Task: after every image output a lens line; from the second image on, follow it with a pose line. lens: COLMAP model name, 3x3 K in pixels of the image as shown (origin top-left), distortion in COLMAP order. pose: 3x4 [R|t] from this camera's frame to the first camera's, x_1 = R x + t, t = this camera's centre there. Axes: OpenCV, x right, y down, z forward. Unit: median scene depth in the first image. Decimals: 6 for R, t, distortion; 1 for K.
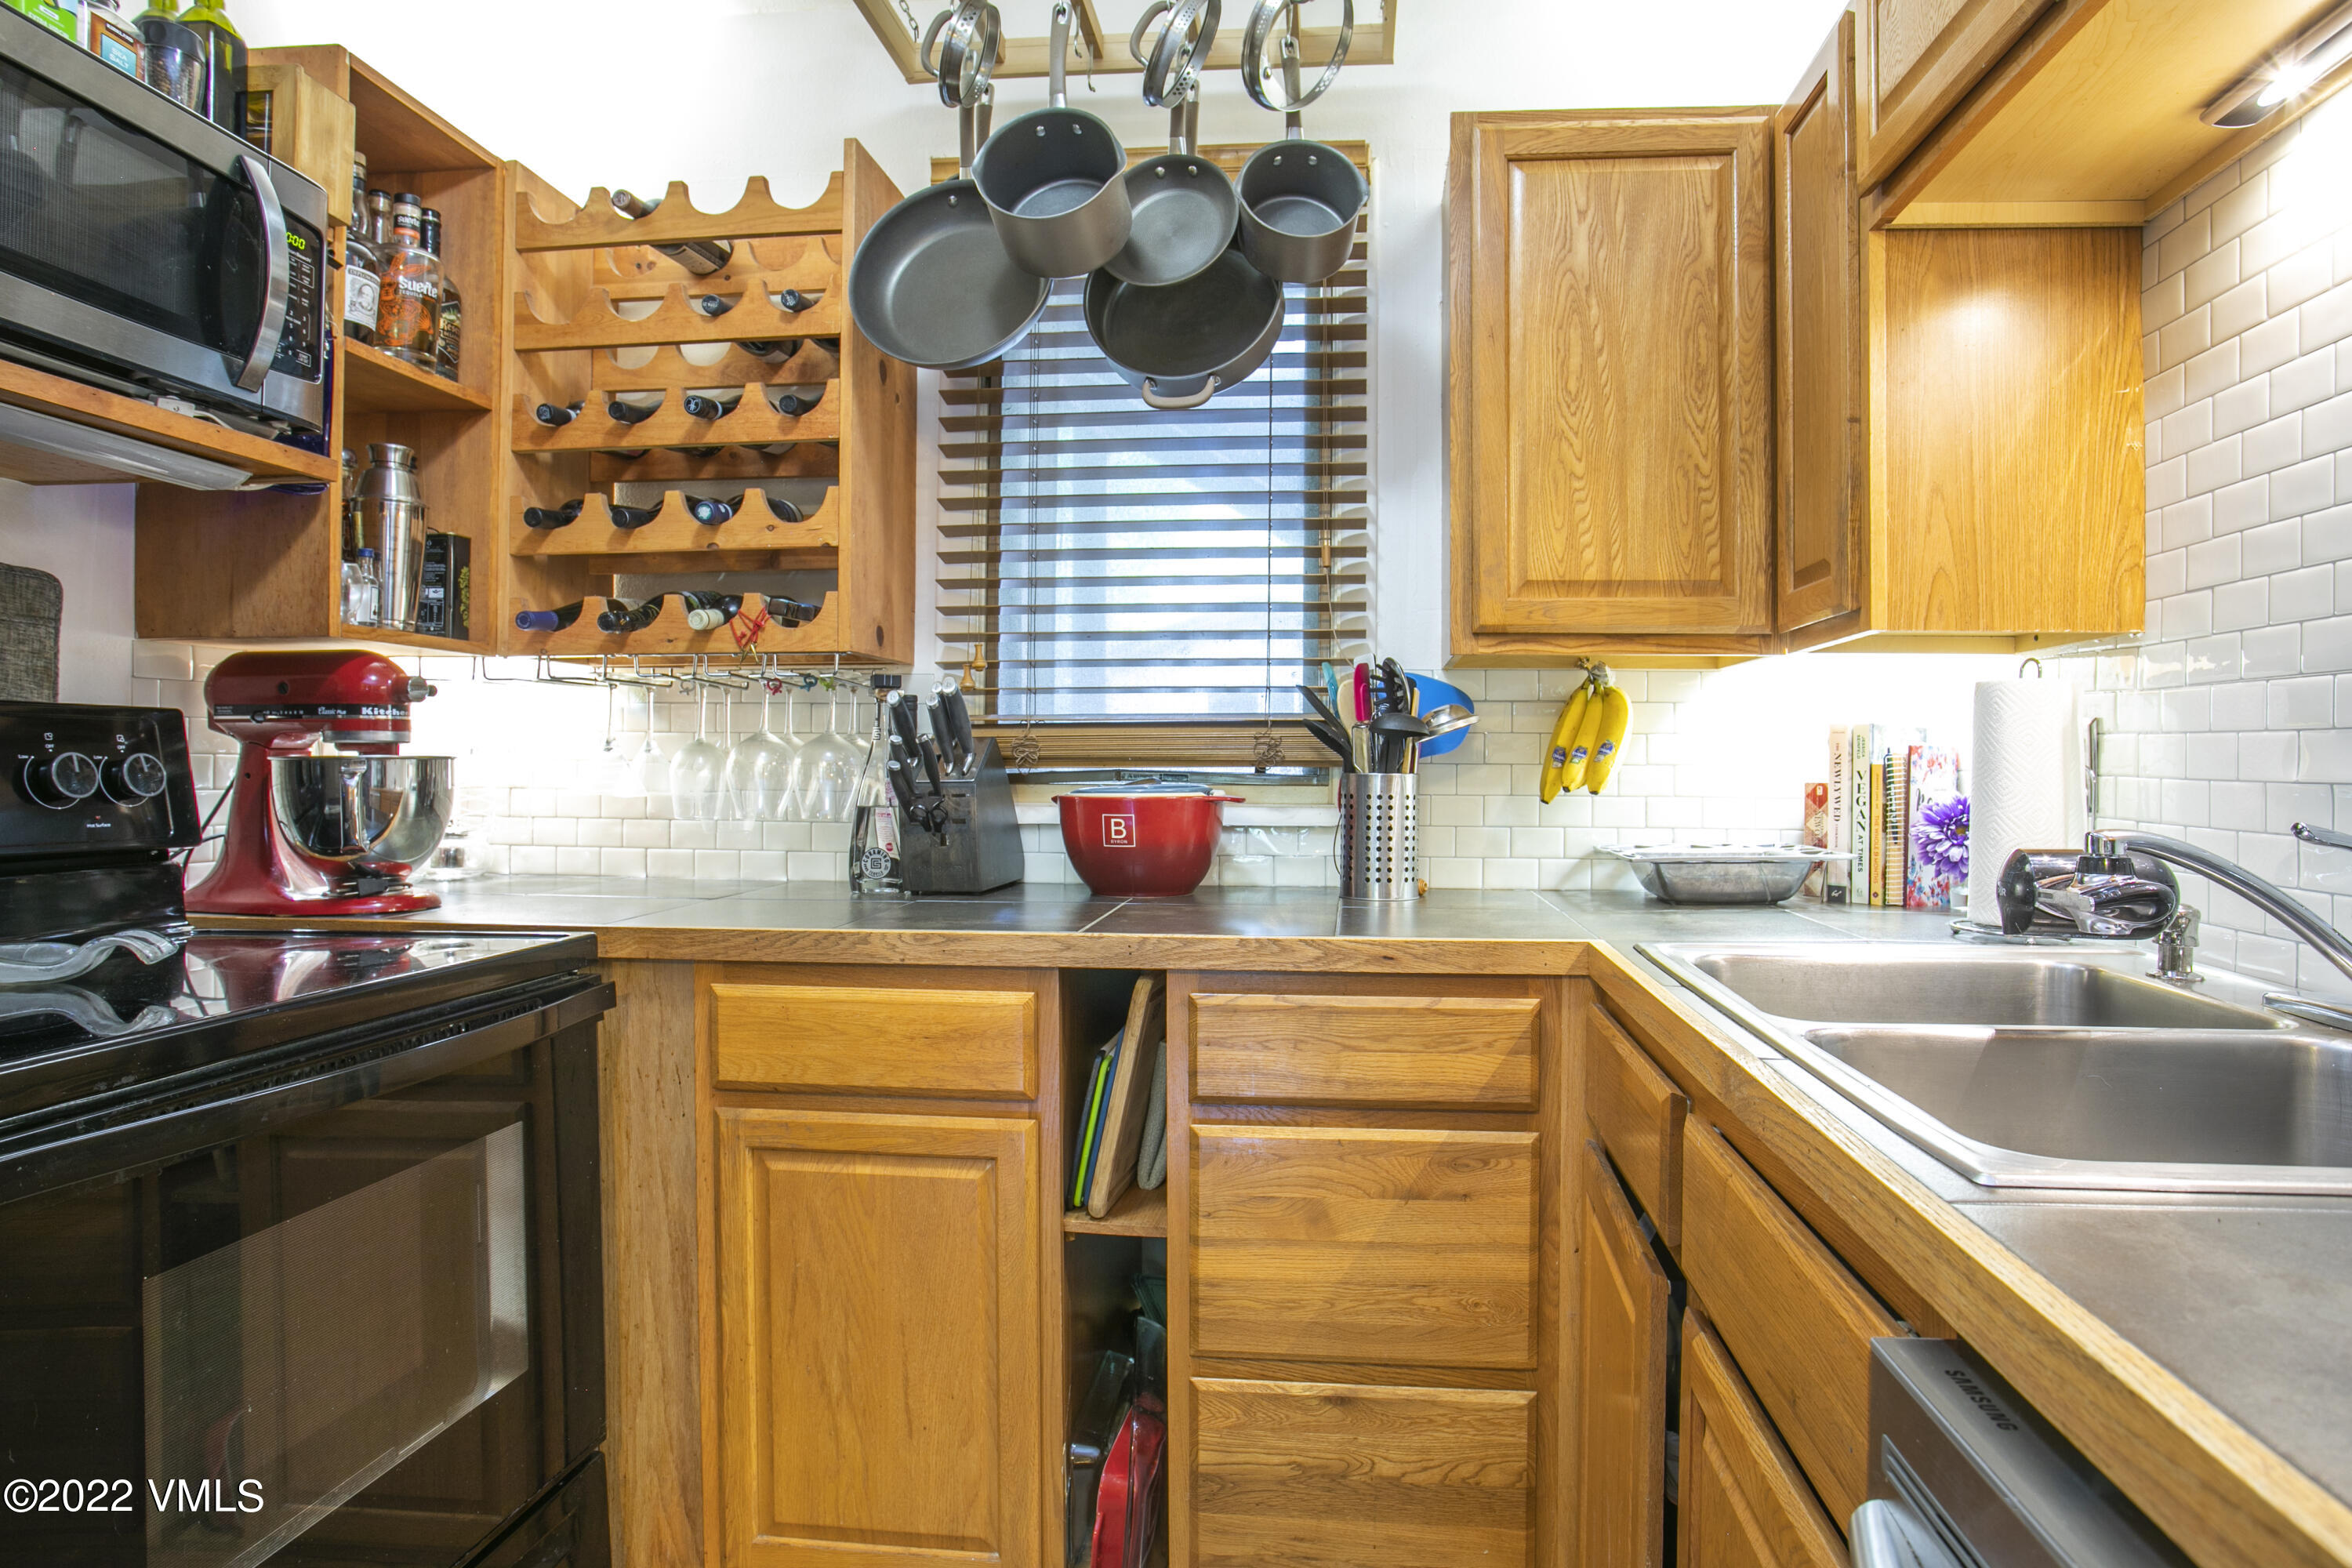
lens RADIAL K [[1412.0, 0, 1194.4], [0, 1412.0, 749.1], [0, 0, 1]] dist [-0.088236, 0.068550]
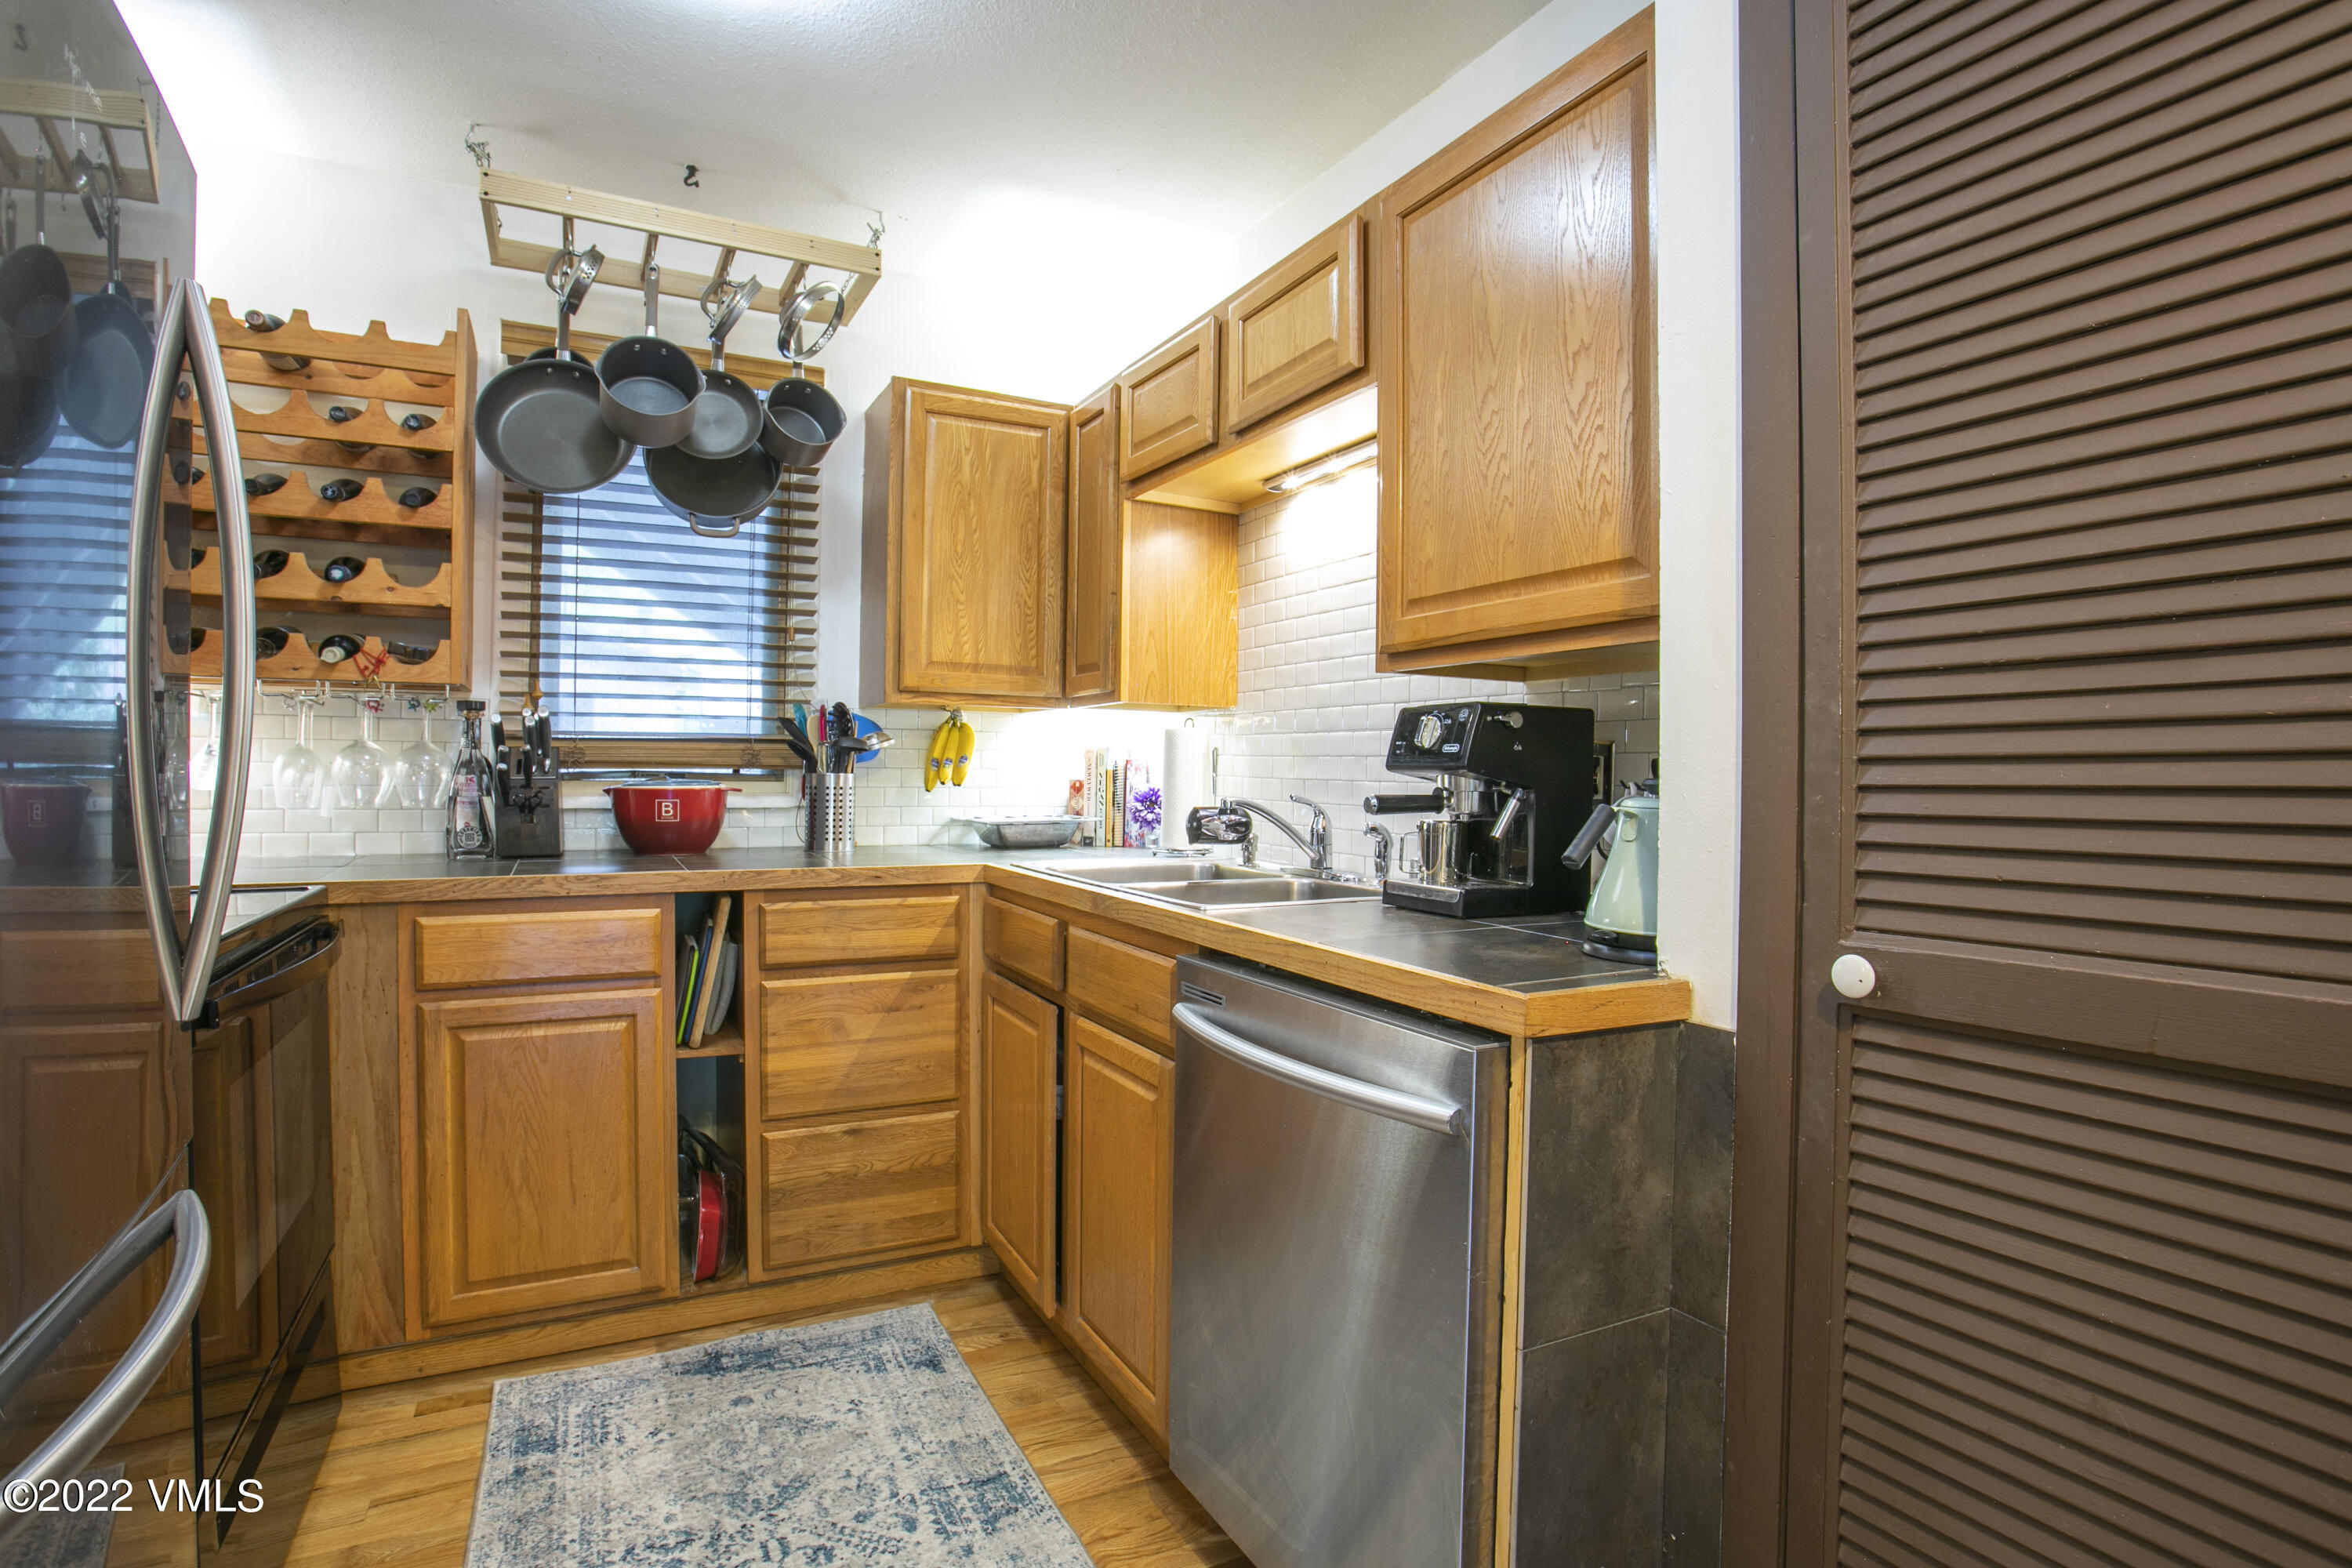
lens RADIAL K [[1210.2, 0, 1211.0], [0, 1210.2, 778.8], [0, 0, 1]] dist [-0.080317, 0.034598]
pose [[0.822335, 0.001247, 0.569002, -0.362598], [-0.012009, 0.999813, 0.015165, -0.003281], [-0.568877, -0.019304, 0.822196, -0.461633]]
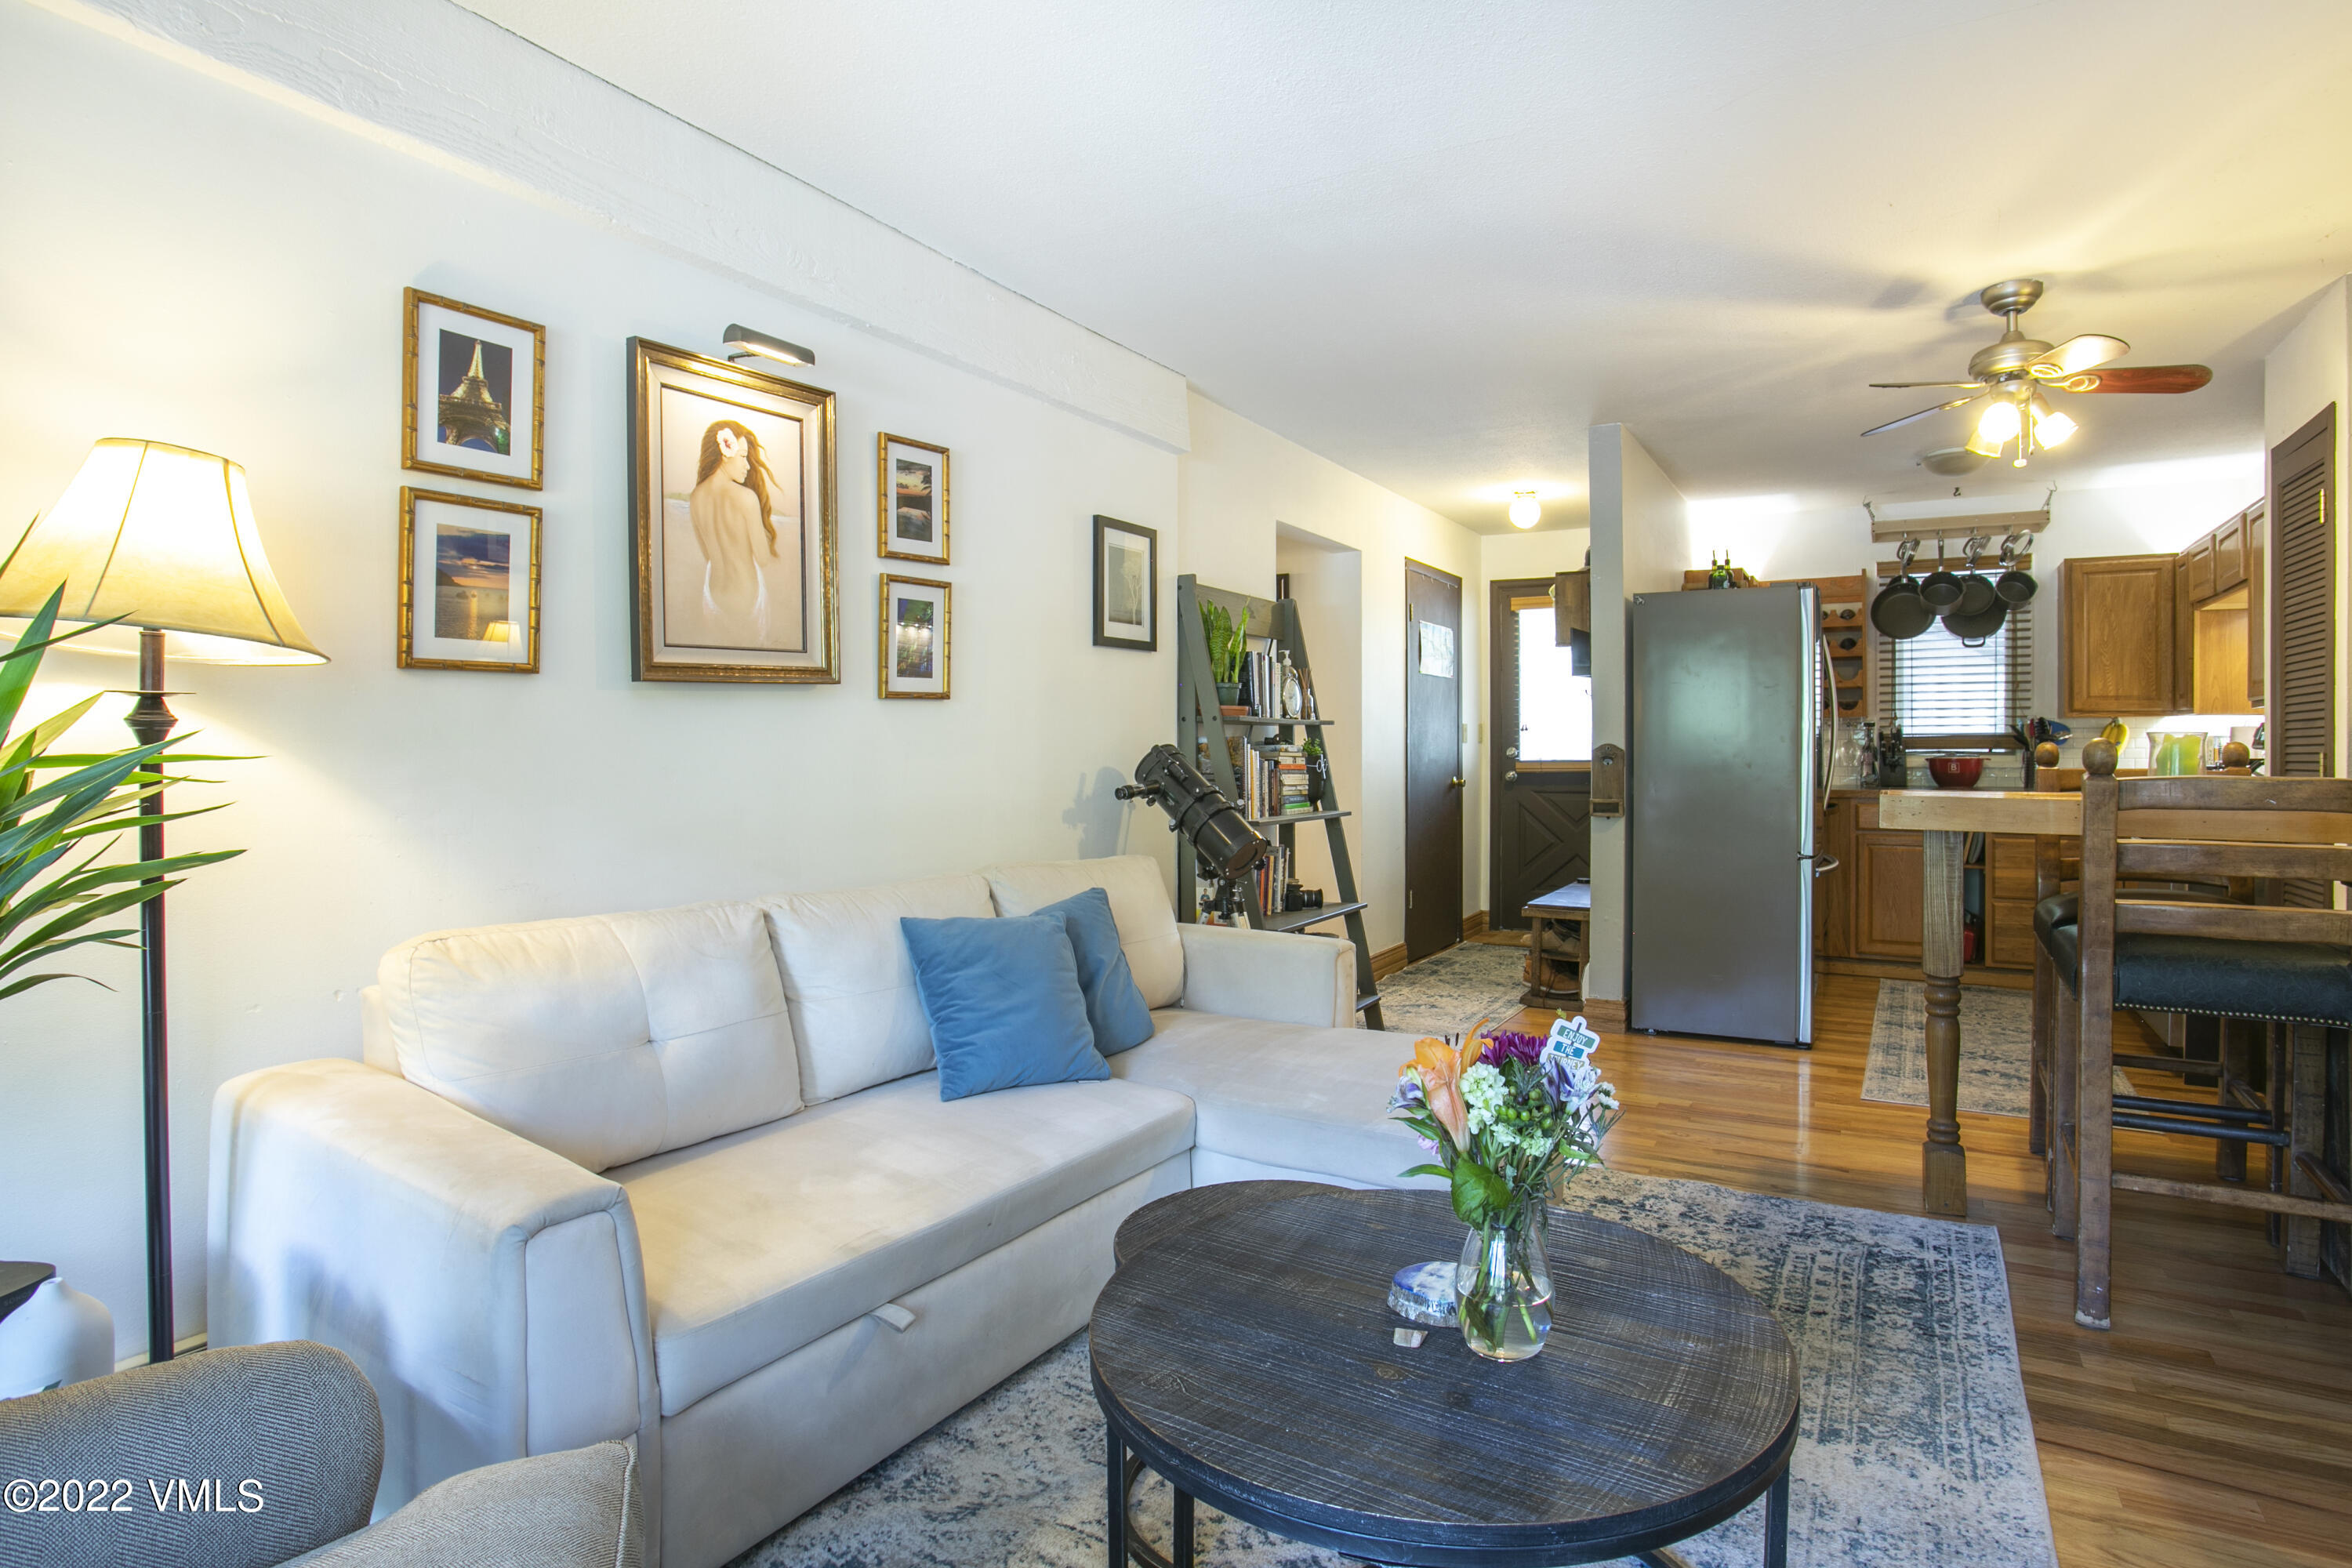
lens RADIAL K [[1210.2, 0, 1211.0], [0, 1210.2, 778.8], [0, 0, 1]] dist [-0.080317, 0.034598]
pose [[0.920567, 0.004536, -0.390558, -0.729632], [0.009753, 0.999354, 0.034595, -0.040771], [0.390462, -0.035656, 0.919928, -2.883254]]
